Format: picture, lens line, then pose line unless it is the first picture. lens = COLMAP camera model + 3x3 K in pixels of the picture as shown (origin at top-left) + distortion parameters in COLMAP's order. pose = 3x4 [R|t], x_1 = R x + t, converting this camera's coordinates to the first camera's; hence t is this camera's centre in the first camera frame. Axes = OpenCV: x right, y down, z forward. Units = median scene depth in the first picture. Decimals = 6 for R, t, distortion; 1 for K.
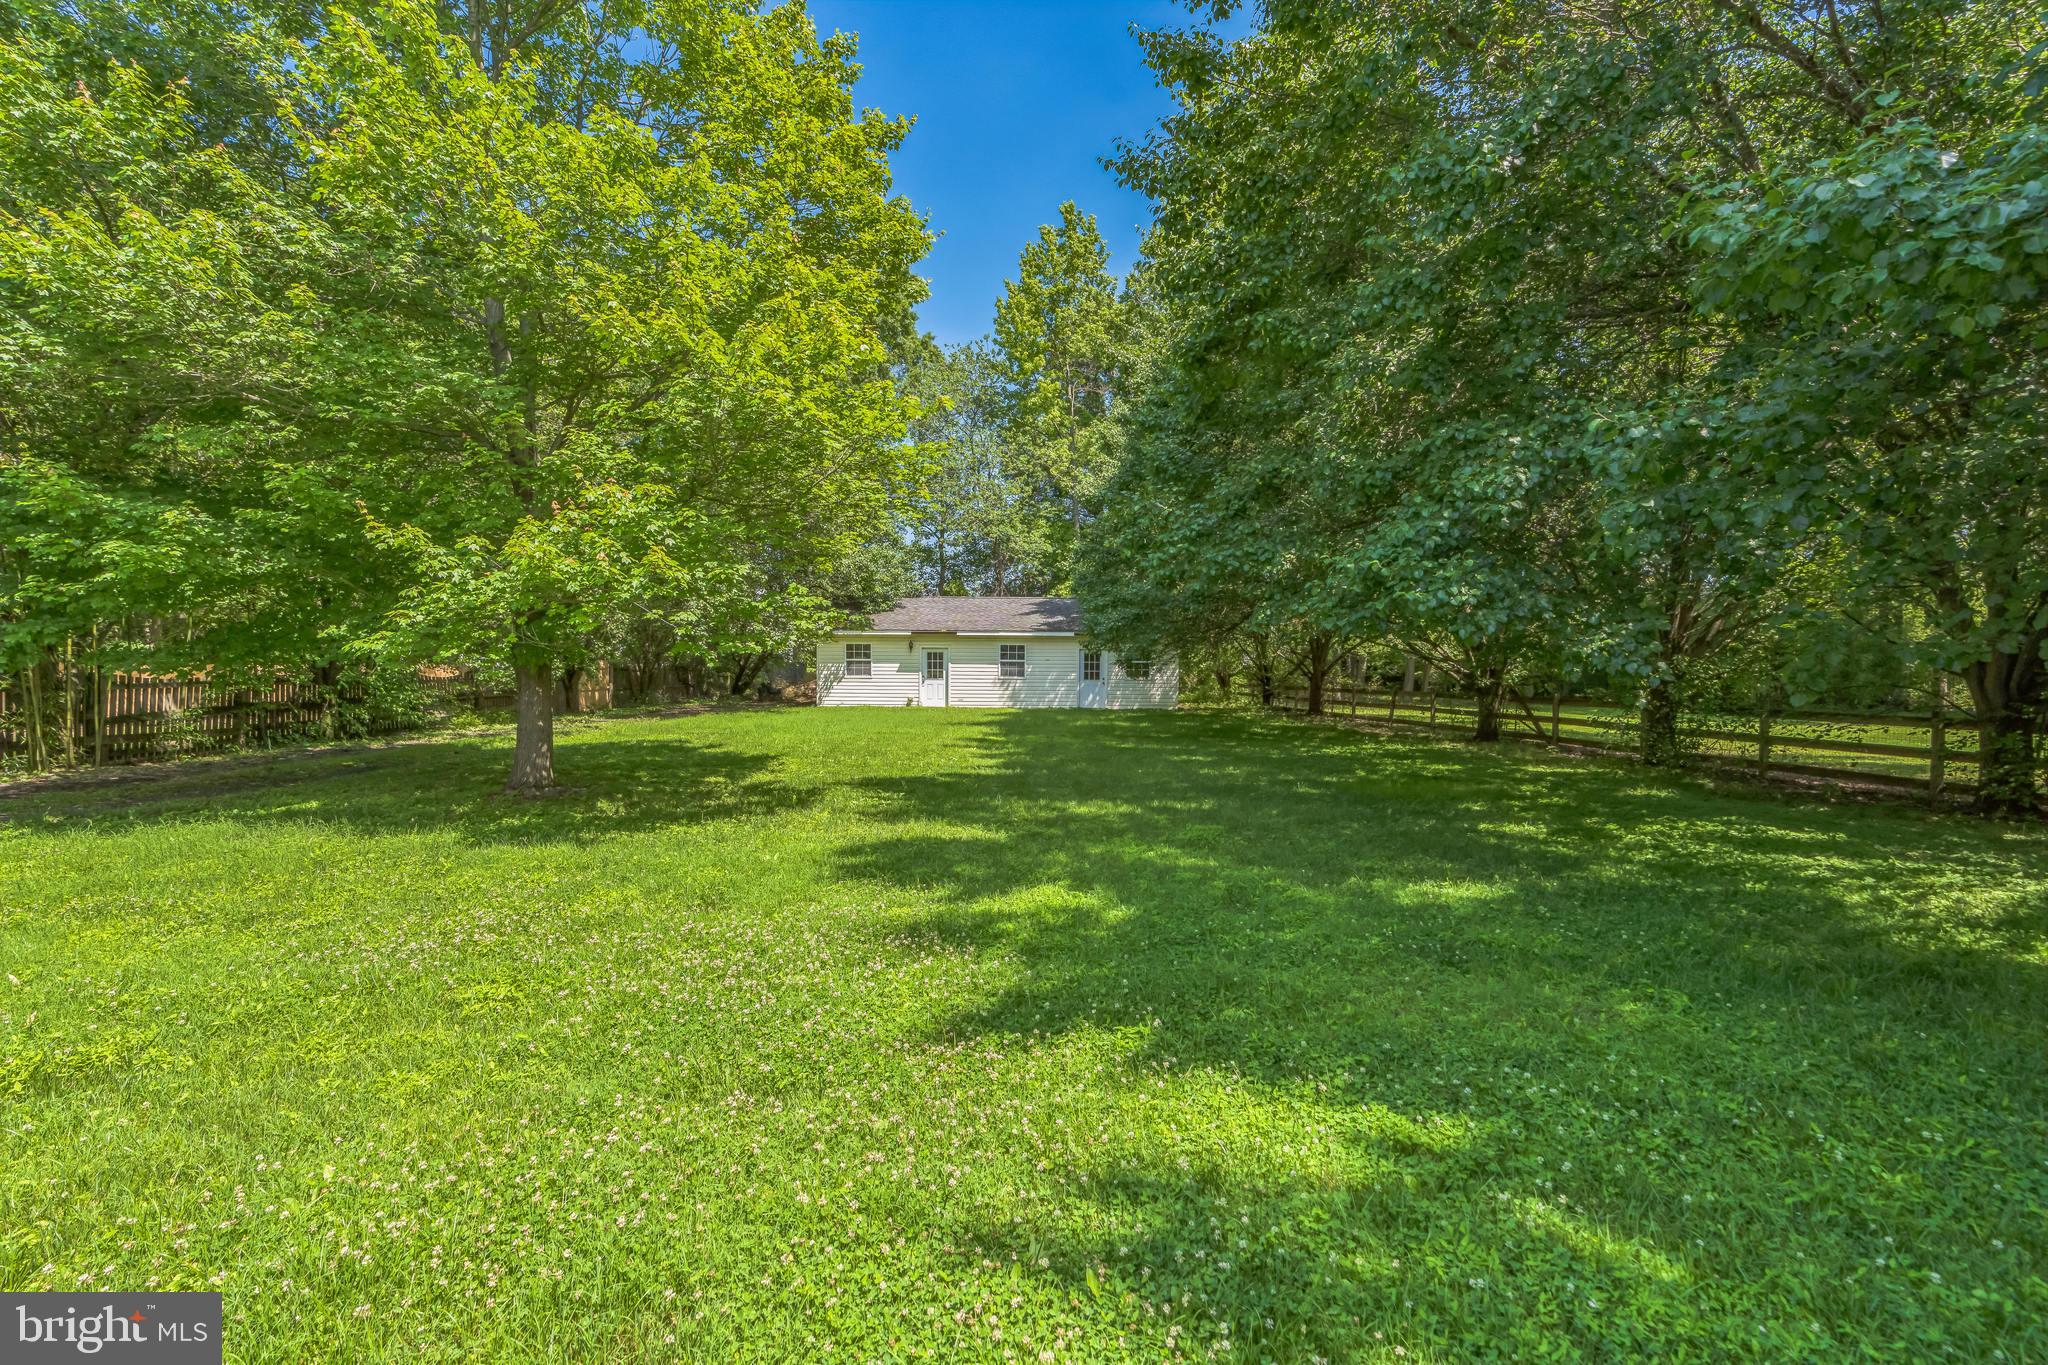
lens RADIAL K [[934.7, 0, 1027.3], [0, 934.7, 678.4], [0, 0, 1]] dist [-0.000165, -0.000001]
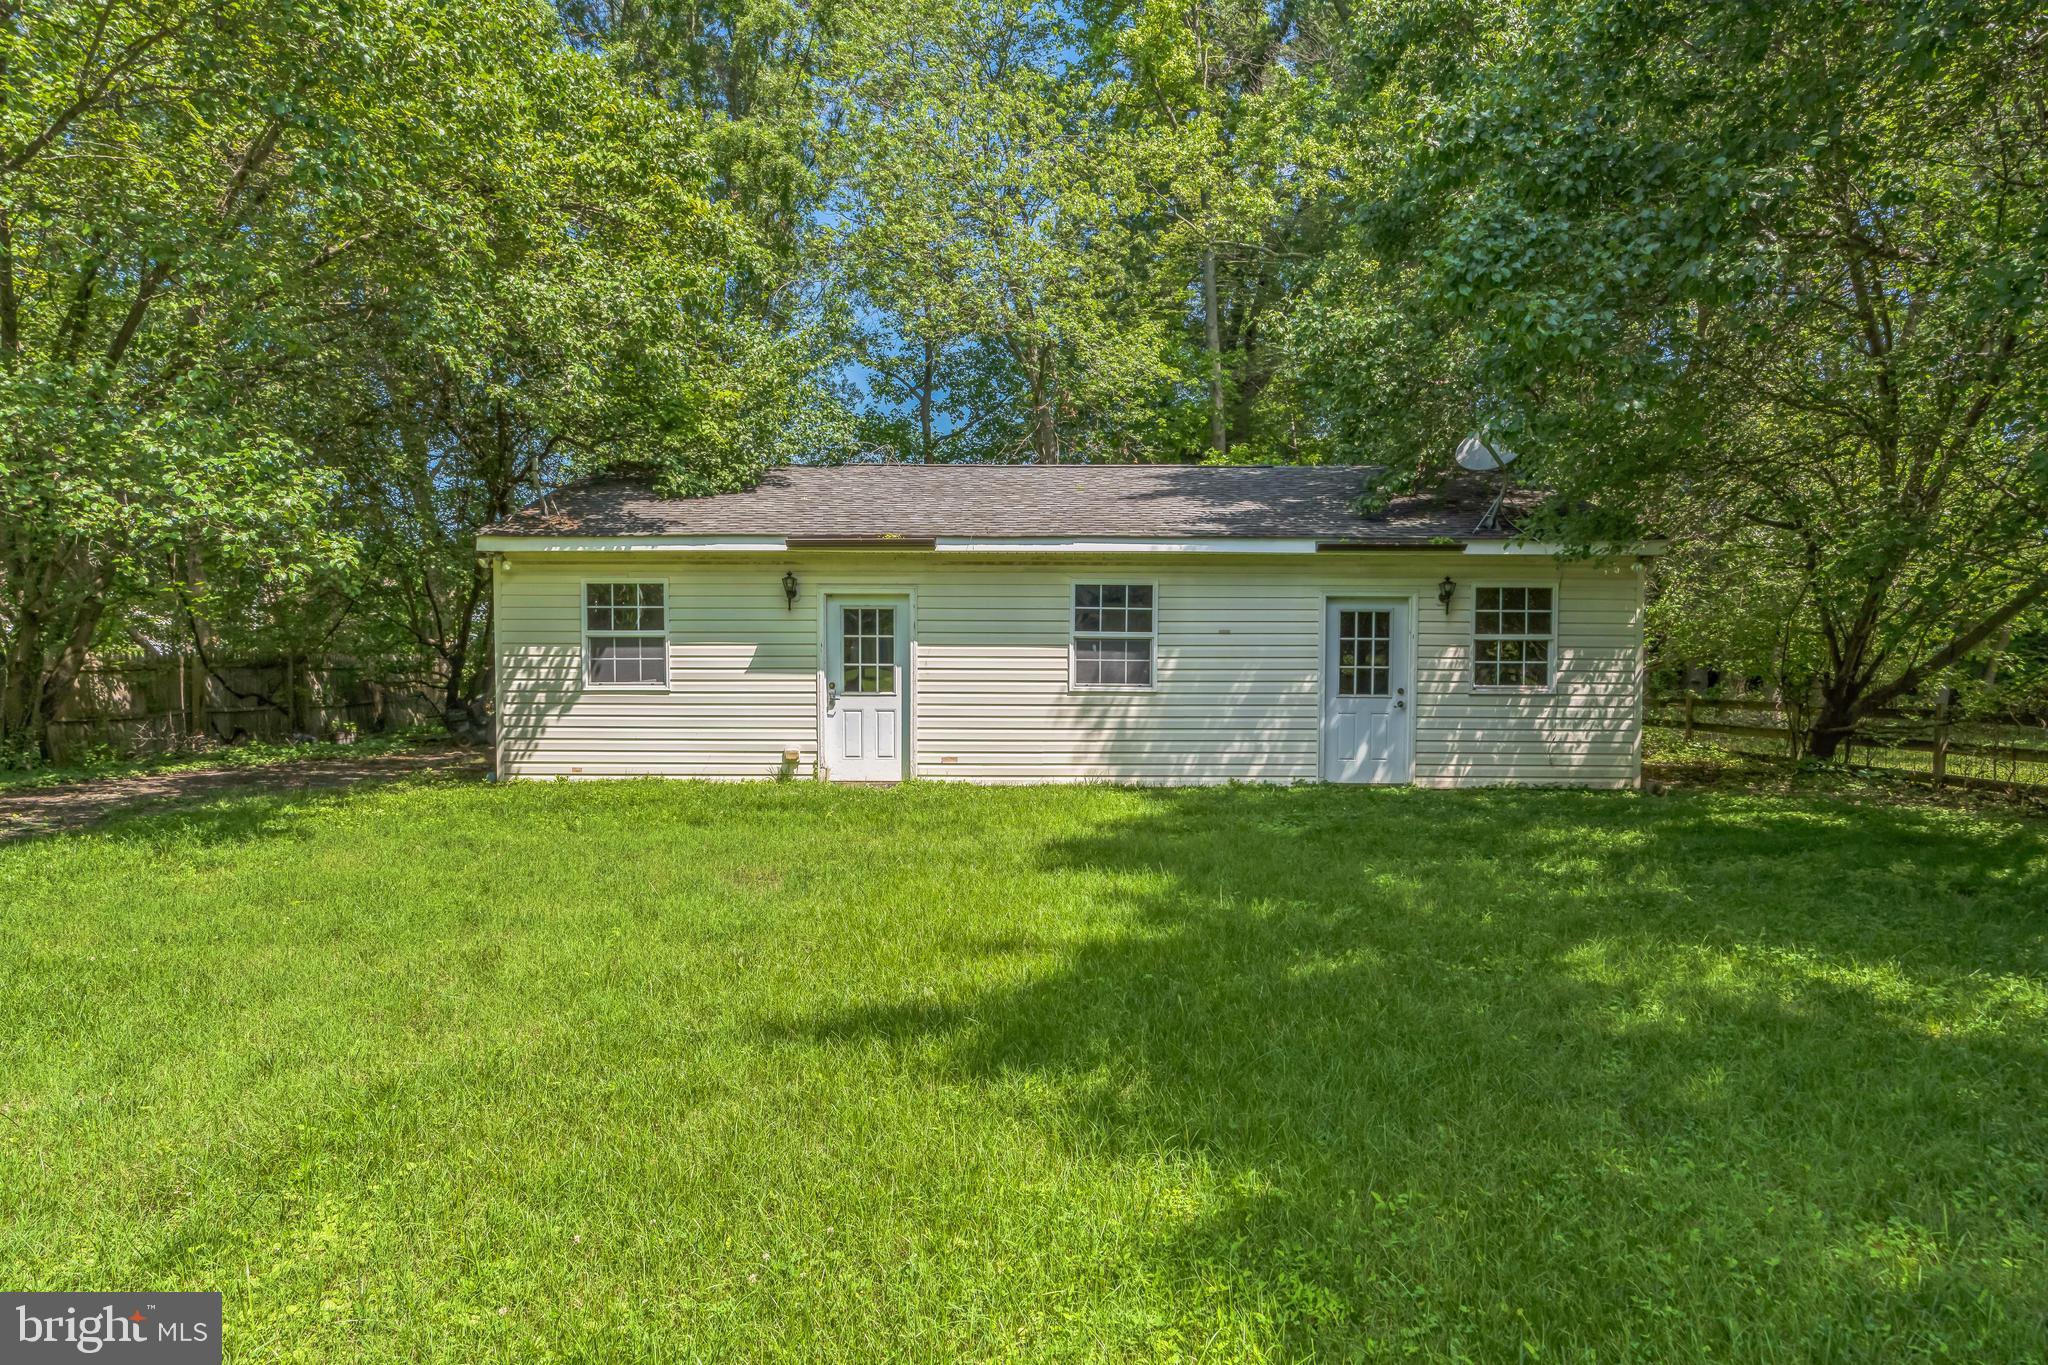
lens RADIAL K [[1176.0, 0, 1023.1], [0, 1176.0, 683.8], [0, 0, 1]] dist [0.001038, 0.000042]
pose [[0.999505, -0.002410, -0.031363, -0.034100], [0.002556, 0.999986, 0.004631, -0.004442], [0.031352, -0.004709, 0.999497, 0.604617]]
